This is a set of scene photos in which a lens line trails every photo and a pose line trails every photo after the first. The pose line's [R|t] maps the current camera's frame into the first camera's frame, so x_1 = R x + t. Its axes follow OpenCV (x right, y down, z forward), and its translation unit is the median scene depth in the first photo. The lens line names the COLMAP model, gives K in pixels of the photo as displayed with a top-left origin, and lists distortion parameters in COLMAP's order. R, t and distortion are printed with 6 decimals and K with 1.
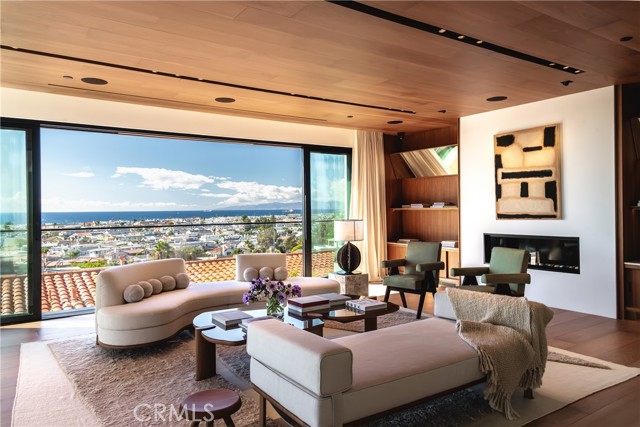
lens RADIAL K [[445.2, 0, 320.0], [0, 445.2, 213.5], [0, 0, 1]] dist [0.025608, -0.000884]
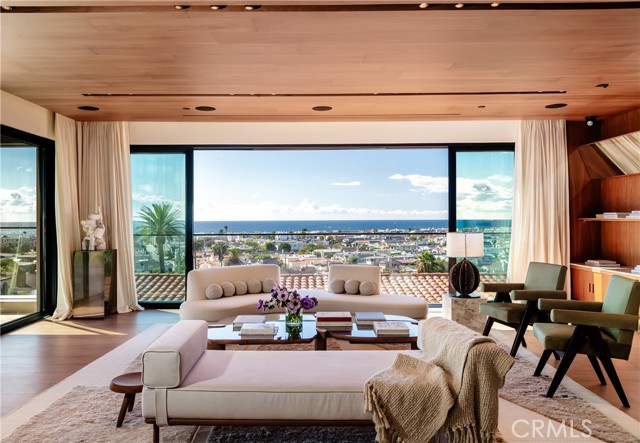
lens RADIAL K [[500.3, 0, 320.0], [0, 500.3, 221.5], [0, 0, 1]] dist [-0.001882, -0.001004]
pose [[0.820805, 0.010055, -0.571120, 0.281303], [-0.011142, 0.999937, 0.001590, -0.002737], [0.571100, 0.005058, 0.820865, 0.057061]]
